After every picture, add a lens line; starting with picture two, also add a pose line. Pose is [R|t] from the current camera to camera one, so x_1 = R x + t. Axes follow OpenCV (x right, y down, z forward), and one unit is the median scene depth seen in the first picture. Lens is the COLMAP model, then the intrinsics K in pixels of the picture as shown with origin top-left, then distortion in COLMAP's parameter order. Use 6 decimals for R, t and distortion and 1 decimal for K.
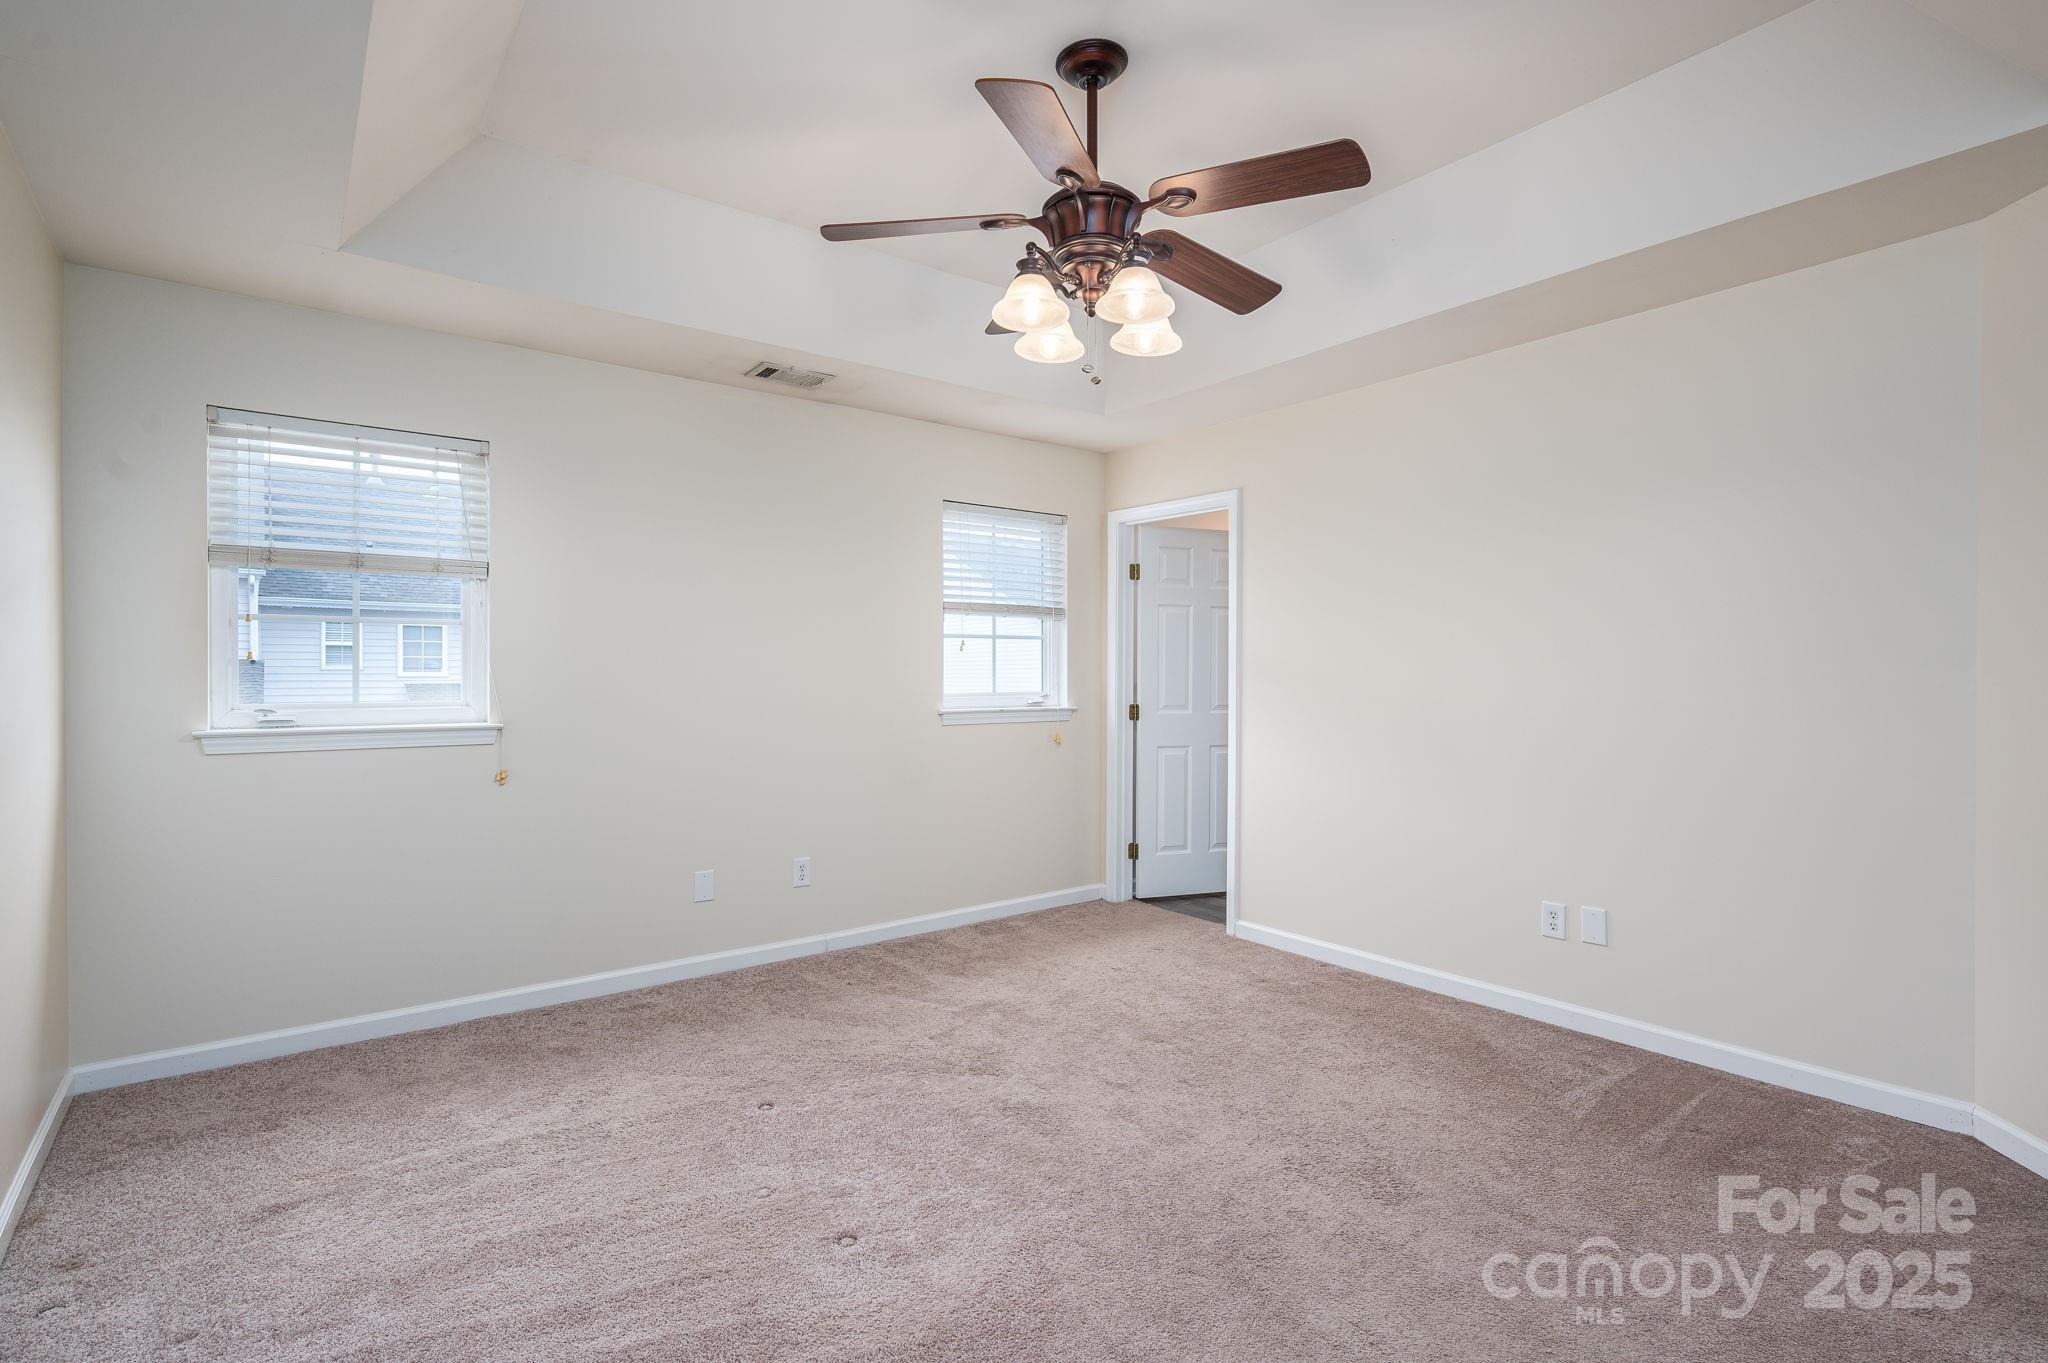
lens RADIAL K [[968.8, 0, 1031.9], [0, 968.8, 677.1], [0, 0, 1]] dist [-0.001657, -0.000301]
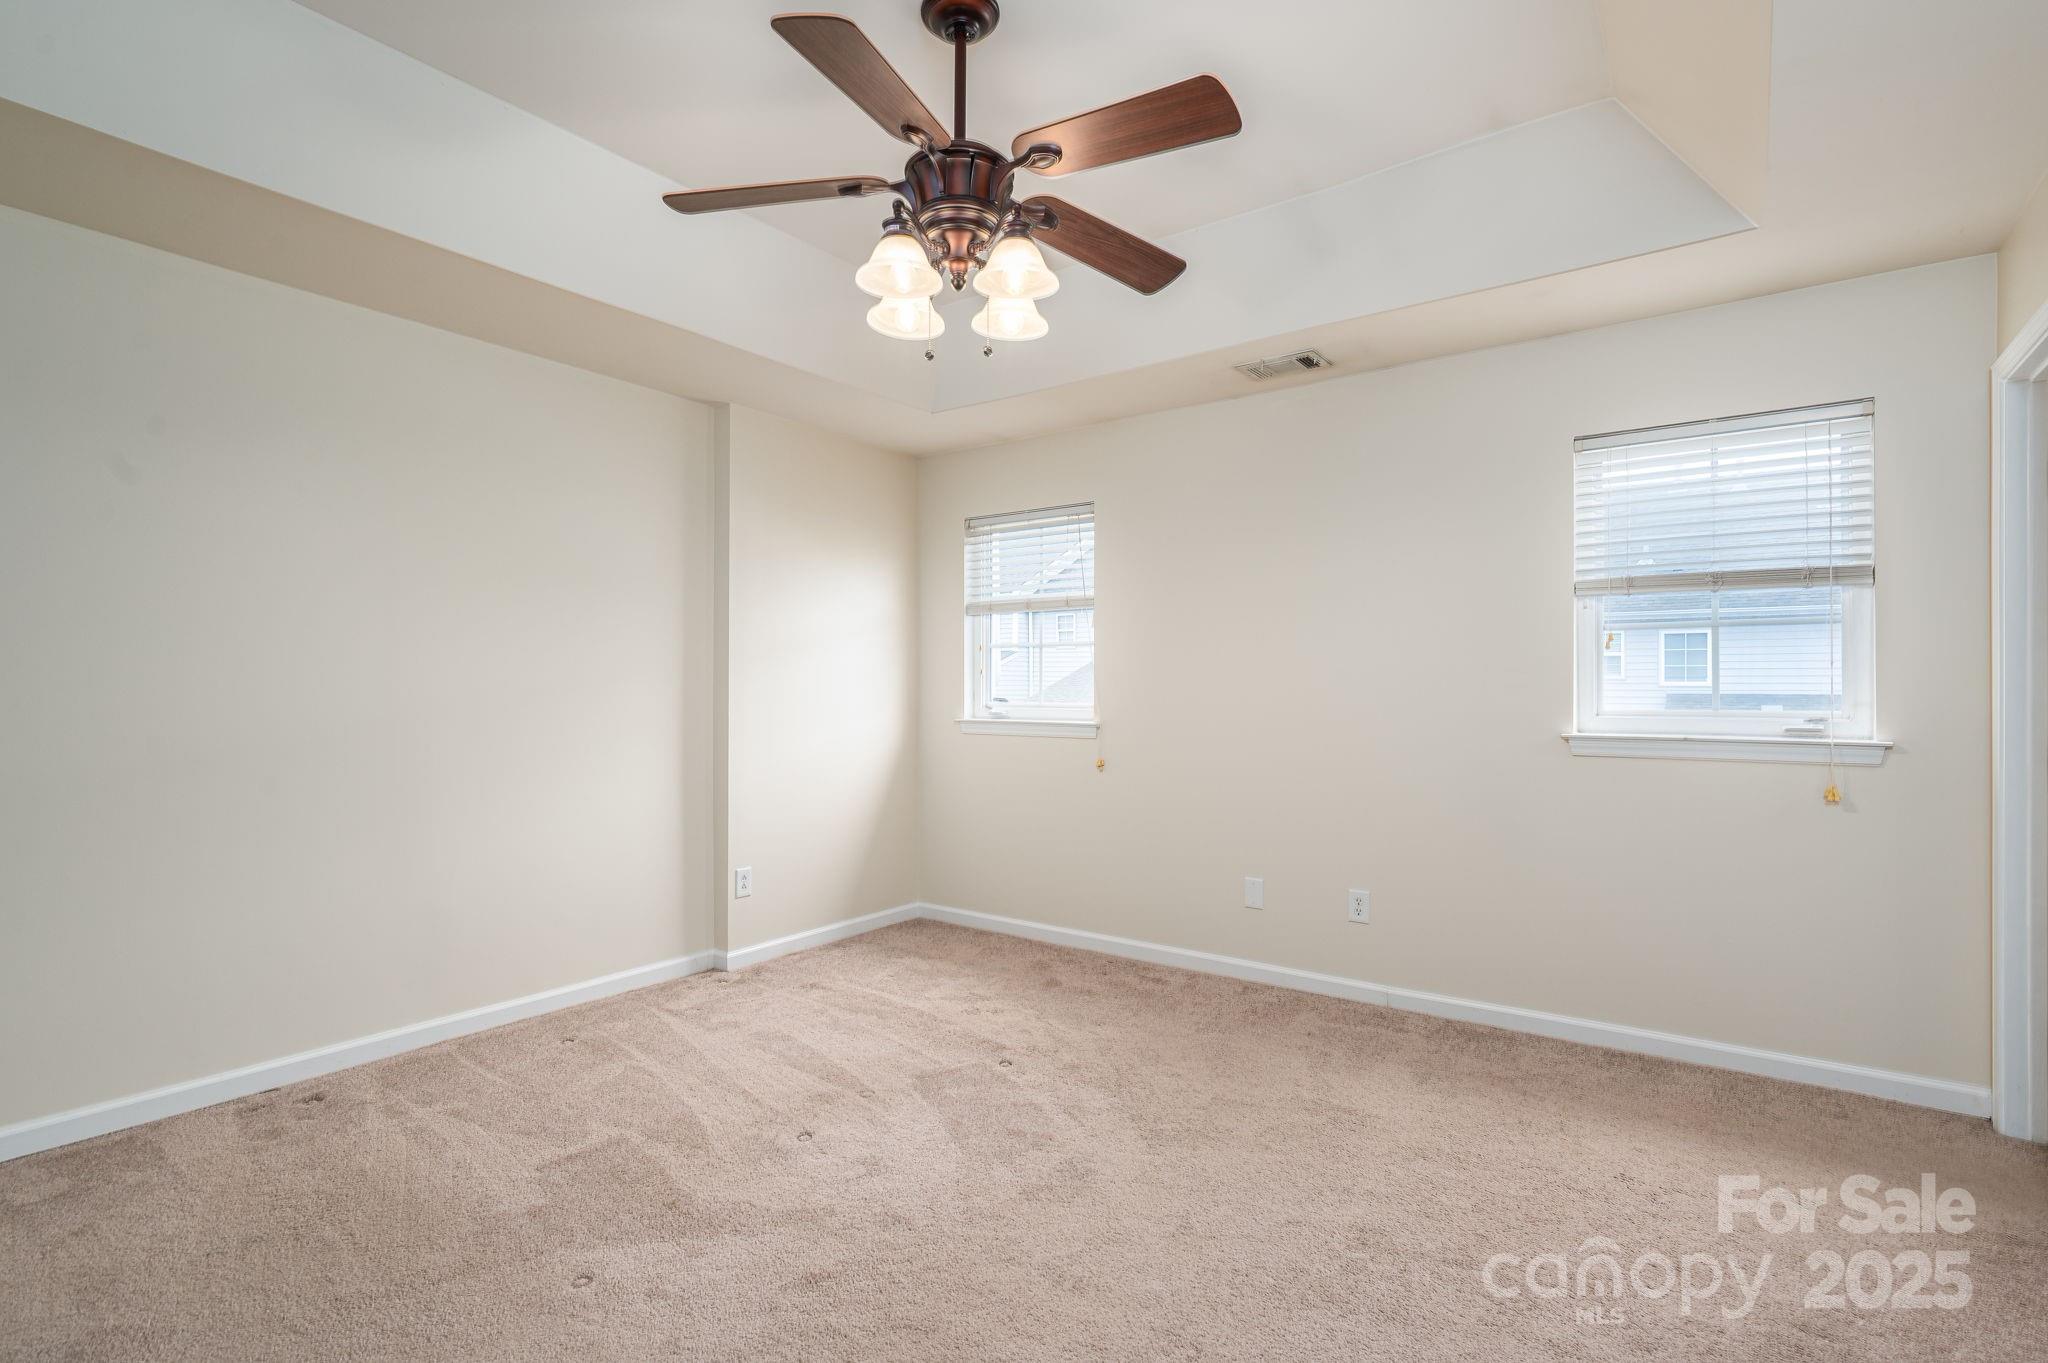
lens RADIAL K [[968.8, 0, 1031.9], [0, 968.8, 677.1], [0, 0, 1]] dist [-0.001657, -0.000301]
pose [[0.276973, -0.007323, -0.960850, 0.653835], [-0.002073, 0.999964, -0.008218, -0.000809], [0.960875, 0.004268, 0.276948, 0.565171]]
